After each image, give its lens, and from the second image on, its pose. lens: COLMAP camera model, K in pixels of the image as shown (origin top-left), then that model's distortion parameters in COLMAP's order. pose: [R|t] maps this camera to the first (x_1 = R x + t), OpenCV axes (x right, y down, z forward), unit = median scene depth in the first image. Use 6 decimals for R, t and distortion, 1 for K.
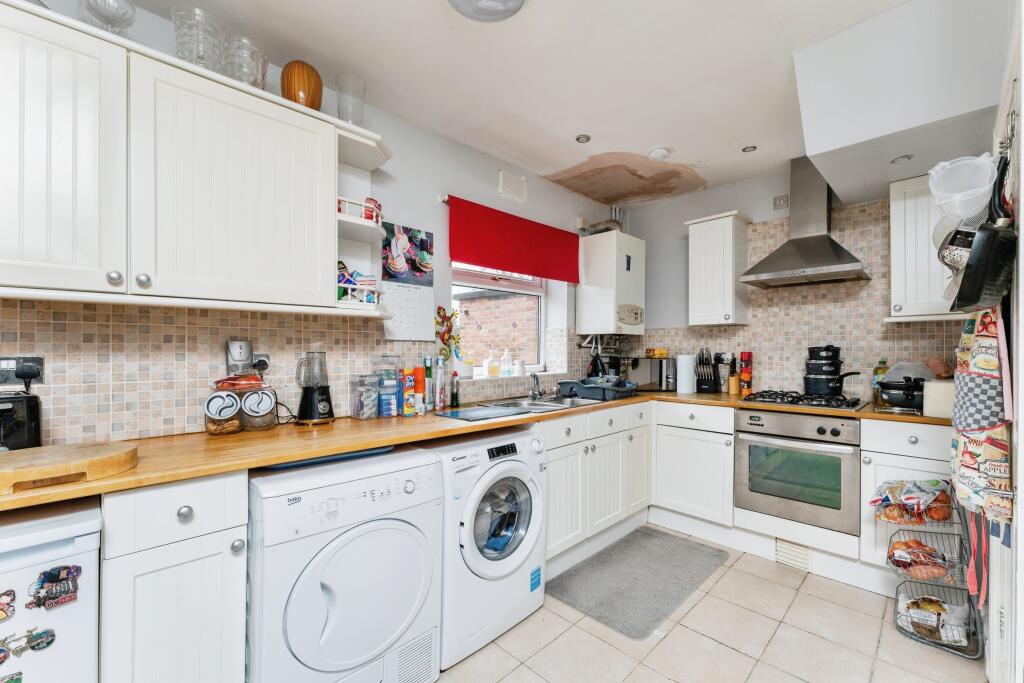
lens RADIAL K [[427.2, 0, 504.0], [0, 427.2, 349.4], [0, 0, 1]] dist [-0.008263, 0.001357]
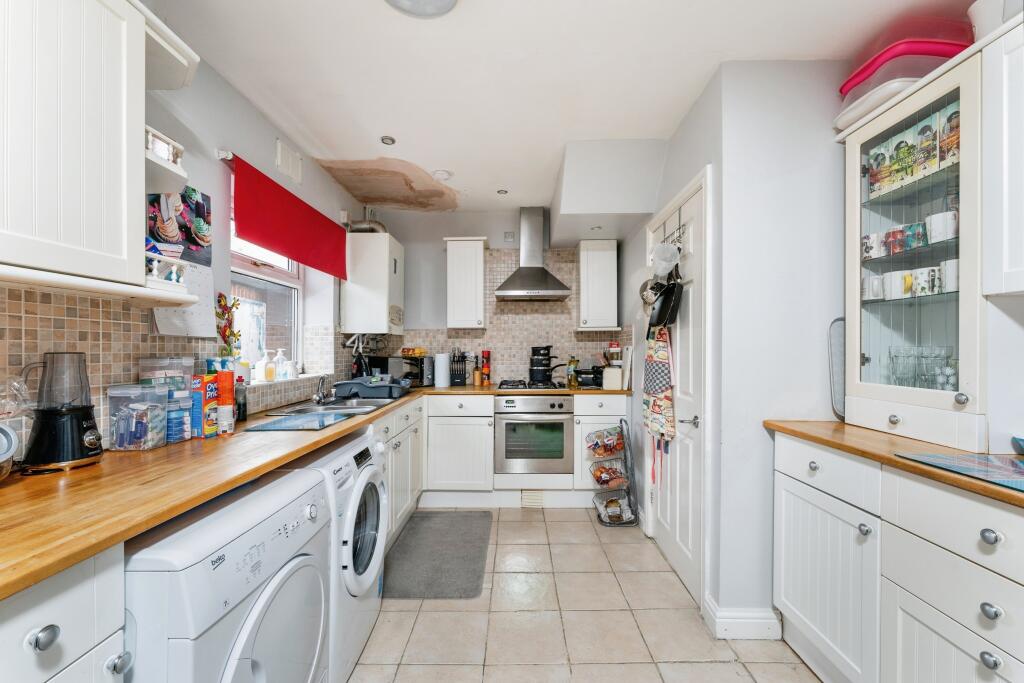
lens RADIAL K [[427.2, 0, 509.8], [0, 427.2, 350.9], [0, 0, 1]] dist [-0.008263, 0.001357]
pose [[0.704879, -0.003809, 0.709317, -0.331222], [0.001647, 0.999992, 0.003734, 0.001806], [-0.709325, -0.001464, 0.704880, 0.082509]]
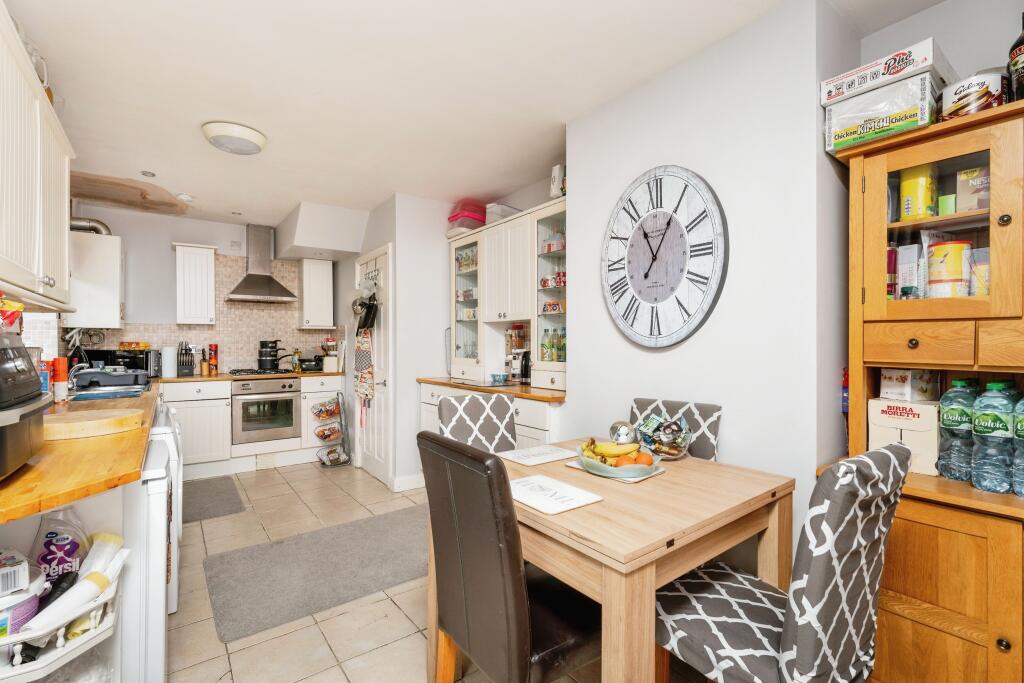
lens RADIAL K [[492.1, 0, 510.8], [0, 492.1, 347.1], [0, 0, 1]] dist [-0.003272, 0.000238]
pose [[0.155852, -0.008070, 0.987747, -1.083378], [0.003704, 0.999964, 0.007585, 0.007338], [-0.987773, 0.002476, 0.155877, -0.277764]]
